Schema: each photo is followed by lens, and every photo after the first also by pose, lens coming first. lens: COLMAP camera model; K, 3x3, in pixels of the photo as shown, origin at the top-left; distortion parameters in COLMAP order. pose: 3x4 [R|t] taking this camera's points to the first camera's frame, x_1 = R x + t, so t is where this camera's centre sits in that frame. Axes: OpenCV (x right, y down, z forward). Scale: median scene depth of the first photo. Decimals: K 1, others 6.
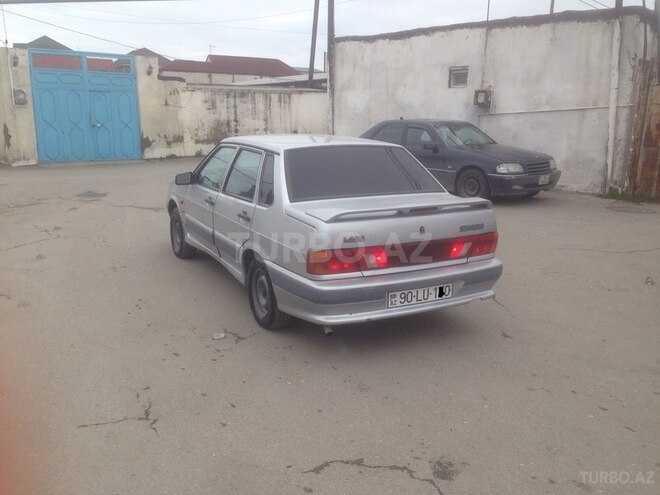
lens RADIAL K [[611.3, 0, 326.6], [0, 611.3, 251.0], [0, 0, 1]] dist [0.052380, 0.000000]
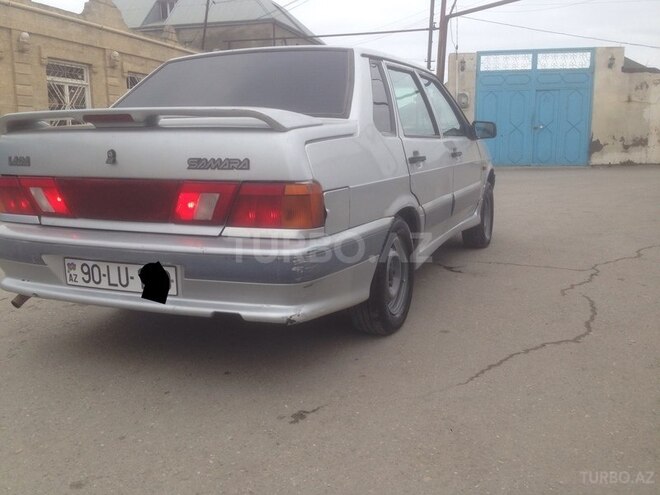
lens RADIAL K [[611.3, 0, 329.5], [0, 611.3, 243.5], [0, 0, 1]] dist [0.052380, 0.000000]
pose [[0.644673, 0.122634, -0.754558, 0.253413], [-0.160035, 0.986828, 0.023654, -0.000409], [0.747520, 0.105507, 0.655806, 0.282528]]
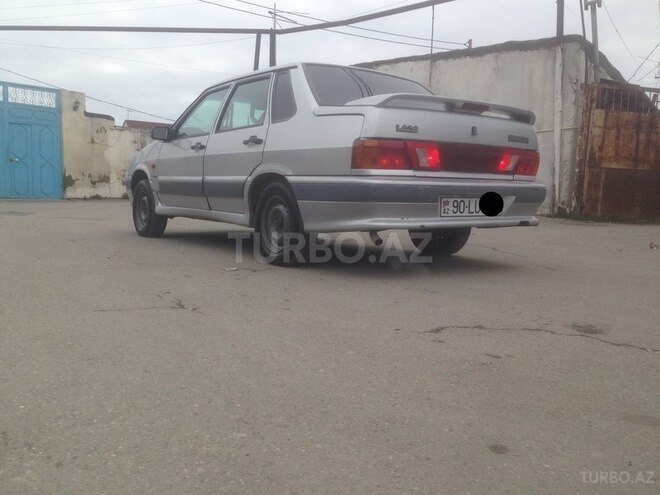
lens RADIAL K [[611.3, 0, 323.1], [0, 611.3, 250.9], [0, 0, 1]] dist [0.052380, 0.000000]
pose [[0.990804, 0.003054, 0.135271, -0.064472], [0.013383, 0.992631, -0.120437, 0.086677], [-0.134642, 0.121140, 0.983462, 0.062749]]
